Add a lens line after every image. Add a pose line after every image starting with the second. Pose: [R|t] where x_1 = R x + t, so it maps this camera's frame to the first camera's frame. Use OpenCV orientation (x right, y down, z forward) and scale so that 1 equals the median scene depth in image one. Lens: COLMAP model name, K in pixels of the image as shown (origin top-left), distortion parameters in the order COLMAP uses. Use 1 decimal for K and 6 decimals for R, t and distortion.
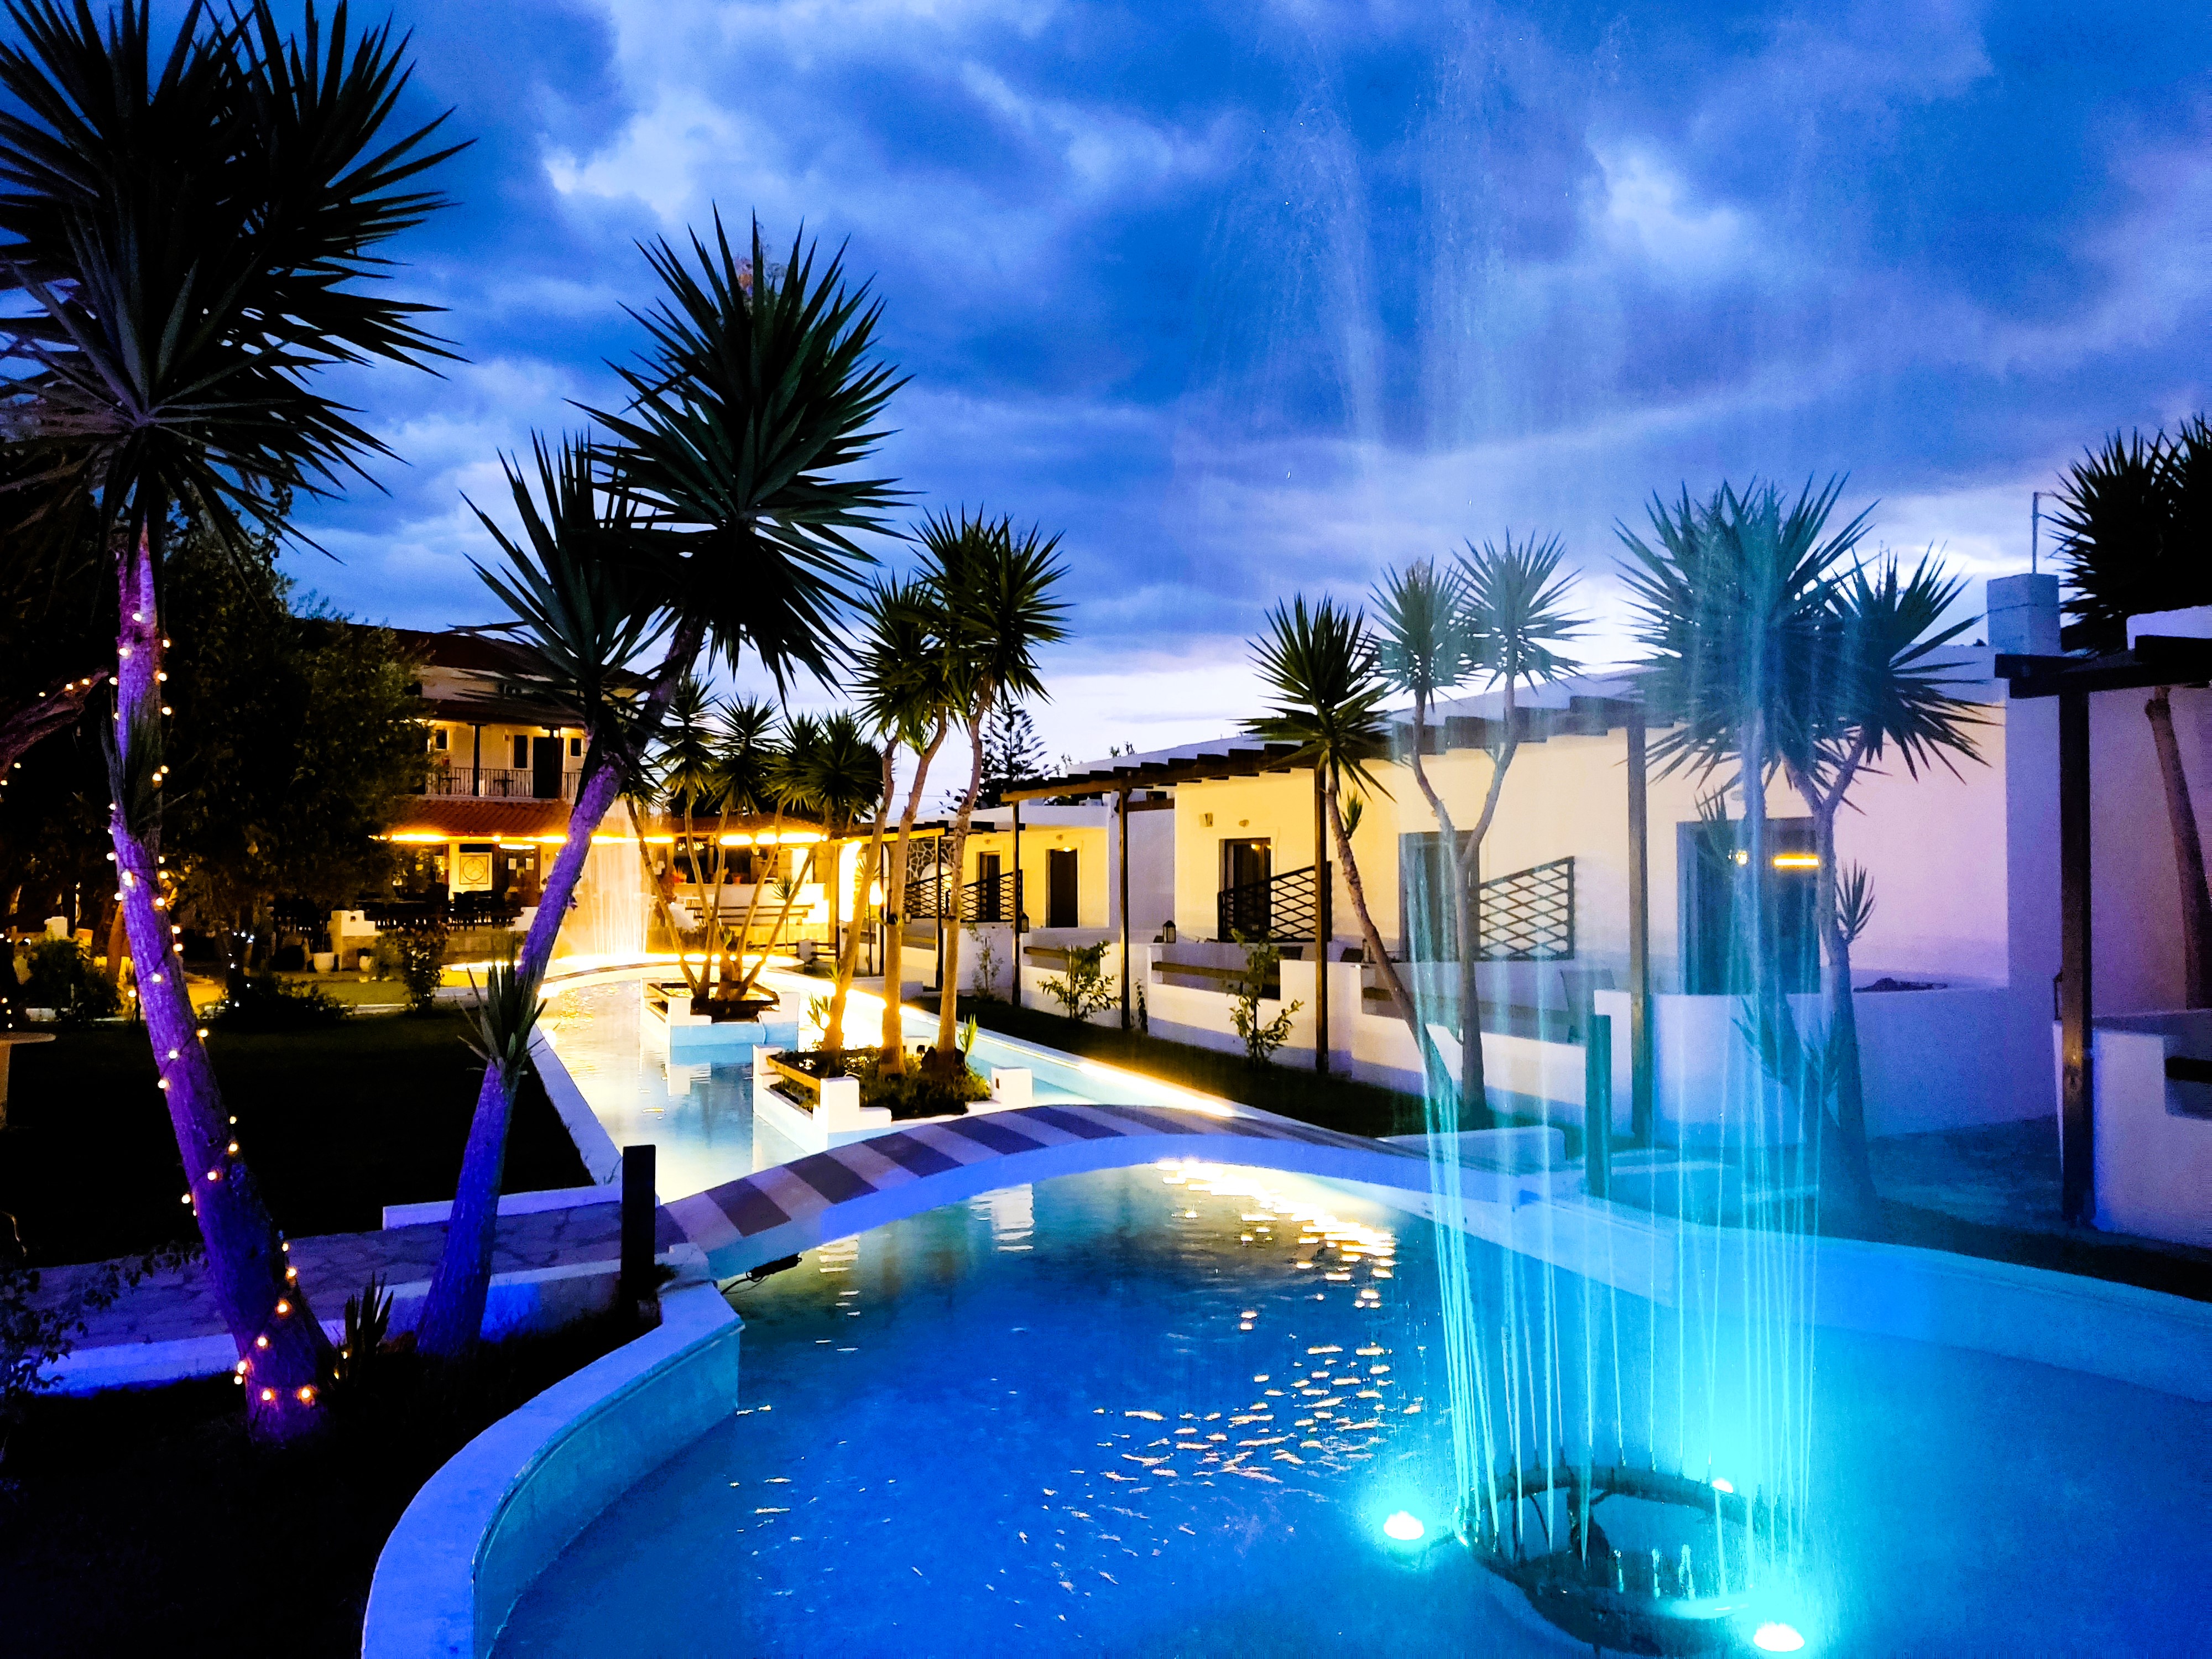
lens RADIAL K [[1605.0, 0, 1106.0], [0, 1605.0, 829.5], [0, 0, 1]] dist [0.075703, -0.122413]
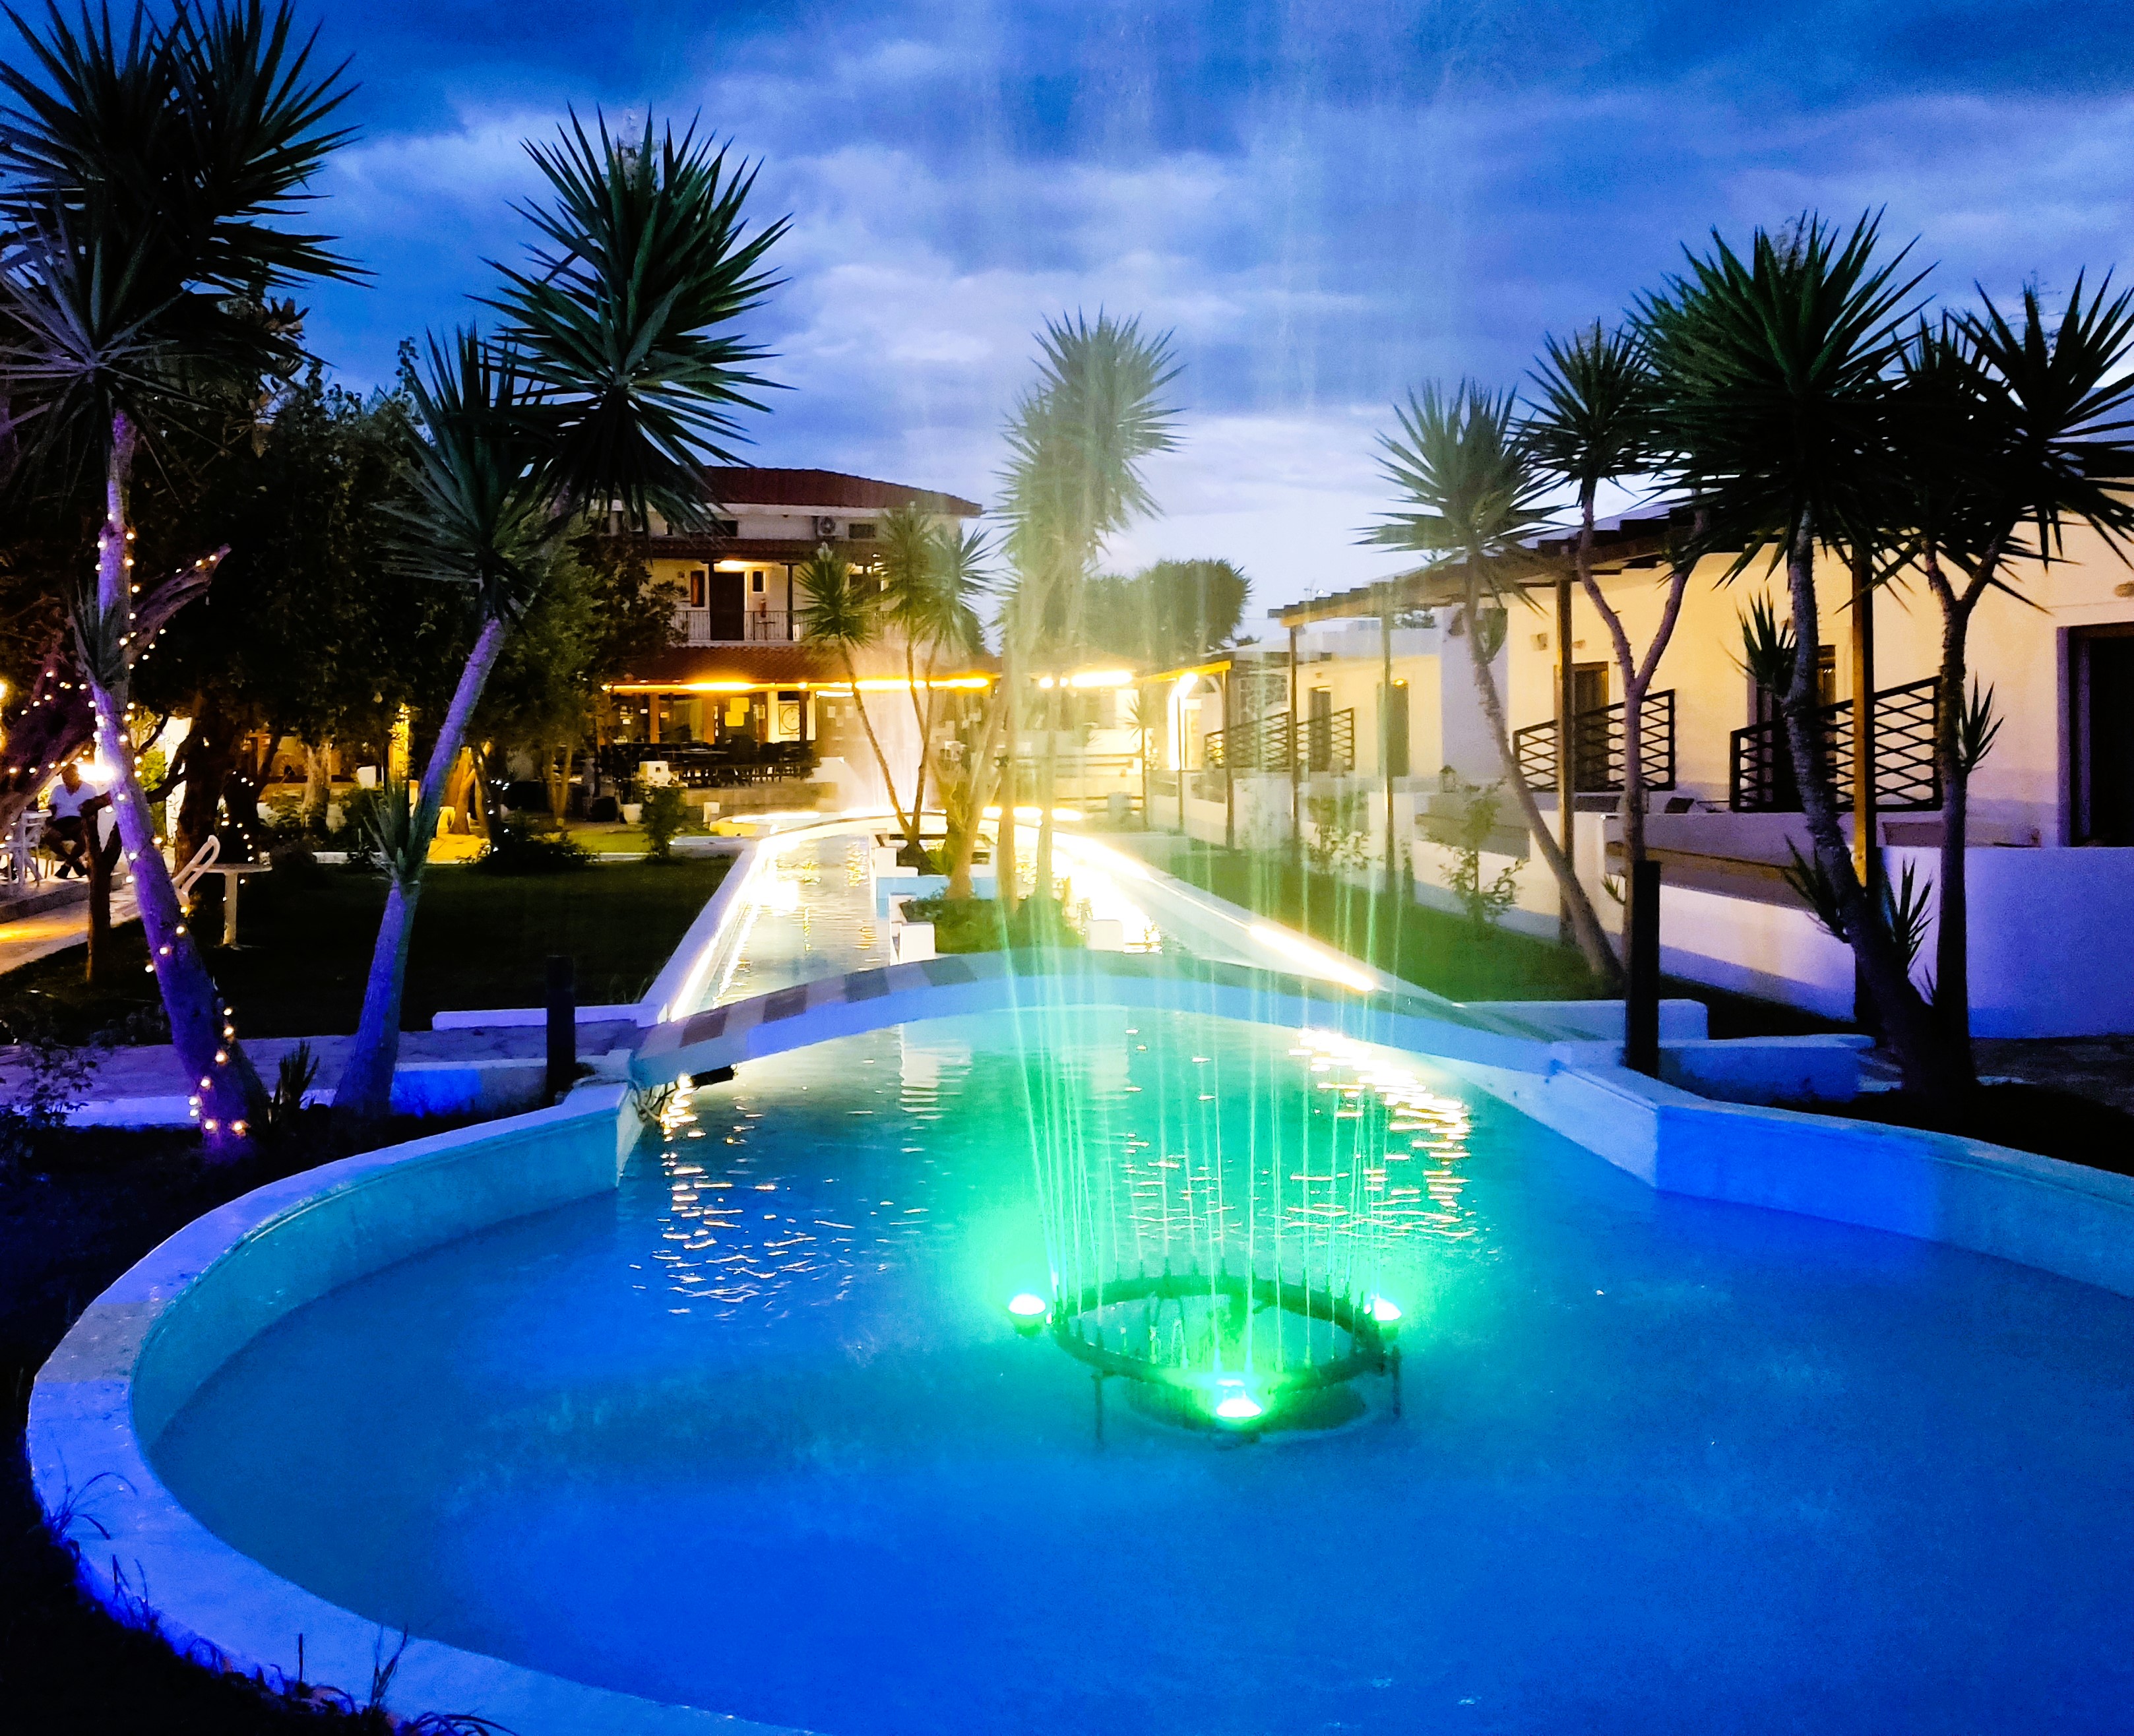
lens RADIAL K [[2217.2, 0, 1067.0], [0, 2217.2, 775.6], [0, 0, 1]] dist [0.140850, -0.243671]
pose [[0.909344, -0.005745, -0.416006, 0.383565], [0.026497, 0.998674, 0.044129, 0.006665], [0.415201, -0.051151, 0.908291, -0.145040]]
